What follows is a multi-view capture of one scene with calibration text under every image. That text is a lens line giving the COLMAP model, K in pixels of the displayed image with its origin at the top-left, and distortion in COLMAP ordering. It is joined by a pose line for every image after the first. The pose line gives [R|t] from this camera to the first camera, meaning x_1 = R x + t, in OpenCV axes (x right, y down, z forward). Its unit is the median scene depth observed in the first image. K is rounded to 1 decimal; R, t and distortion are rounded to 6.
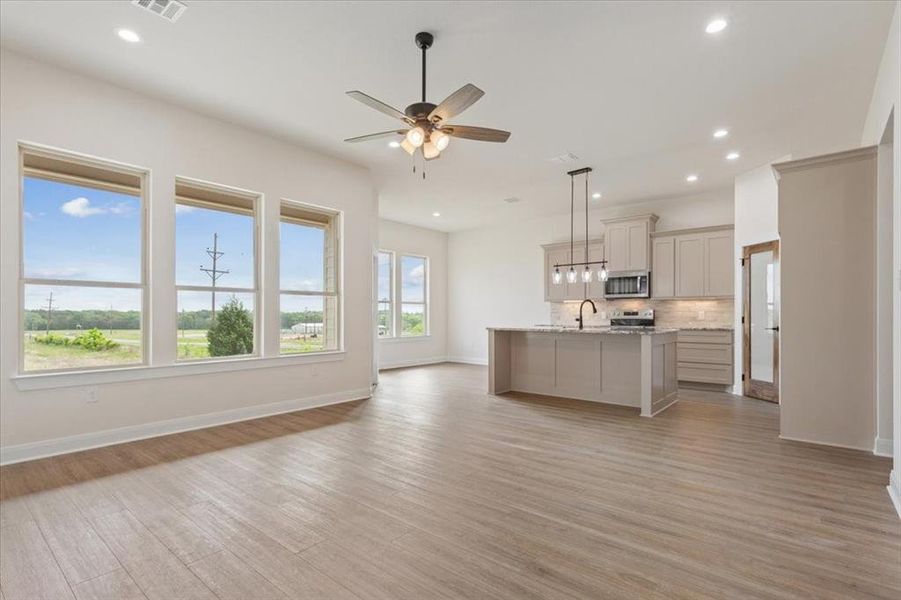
lens RADIAL K [[437.1, 0, 457.7], [0, 437.1, 316.8], [0, 0, 1]] dist [0.002550, 0.000876]
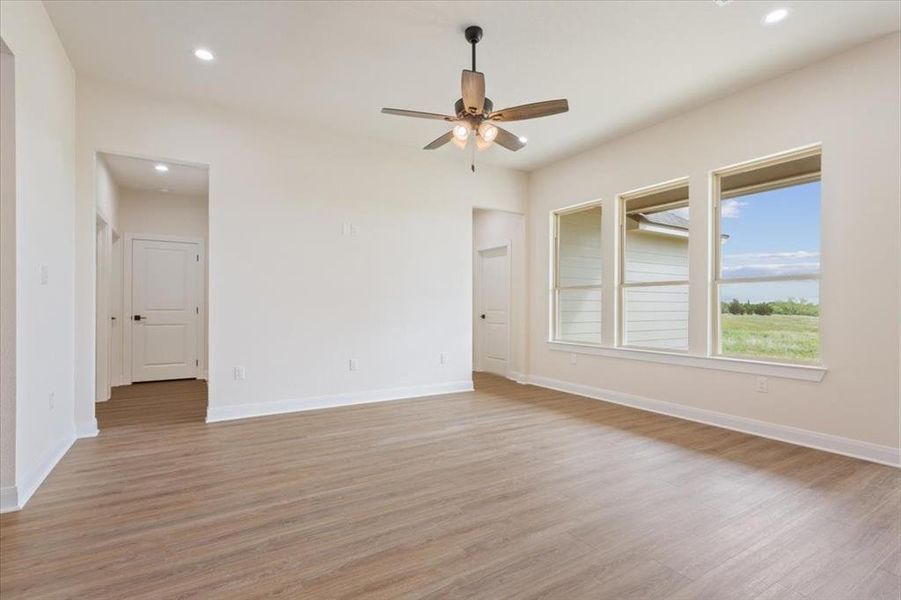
lens RADIAL K [[437.1, 0, 459.5], [0, 437.1, 303.9], [0, 0, 1]] dist [0.002550, 0.000876]
pose [[-0.327759, -0.009486, -0.944714, 0.957224], [-0.006195, 0.999950, -0.007891, -0.003706], [0.944741, 0.003267, -0.327801, 1.407626]]
